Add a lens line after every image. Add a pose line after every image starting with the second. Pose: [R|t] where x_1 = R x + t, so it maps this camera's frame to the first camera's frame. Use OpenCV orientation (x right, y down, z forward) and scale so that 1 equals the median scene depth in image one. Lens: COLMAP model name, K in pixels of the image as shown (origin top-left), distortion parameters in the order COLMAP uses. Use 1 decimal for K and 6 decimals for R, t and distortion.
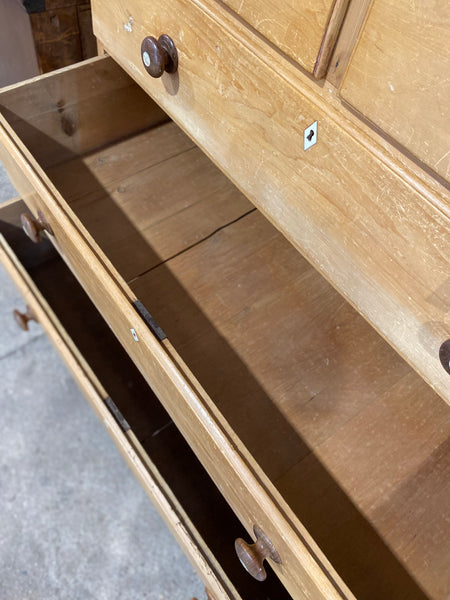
lens RADIAL K [[462.2, 0, 225.0], [0, 462.2, 300.0], [0, 0, 1]] dist [0.005921, -0.008028]
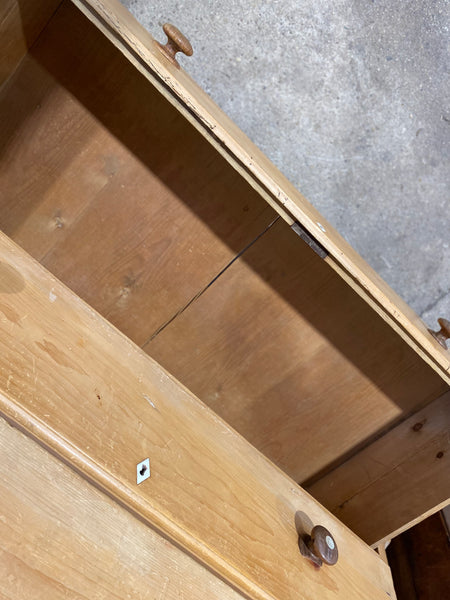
lens RADIAL K [[462.2, 0, 225.0], [0, 462.2, 300.0], [0, 0, 1]] dist [0.005921, -0.008028]
pose [[-0.989279, 0.142012, 0.034042, -0.070452], [-0.135759, -0.980228, 0.143954, 0.030663], [0.053812, 0.137789, 0.988999, 0.133639]]
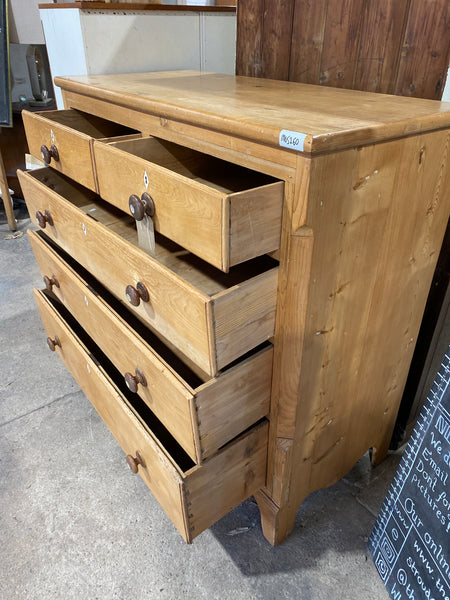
lens RADIAL K [[462.2, 0, 225.0], [0, 462.2, 300.0], [0, 0, 1]] dist [0.005921, -0.008028]
pose [[0.994817, -0.077906, -0.065348, 0.293411], [0.040229, 0.891764, -0.450710, 0.603932], [0.093388, 0.445745, 0.890276, -0.490998]]
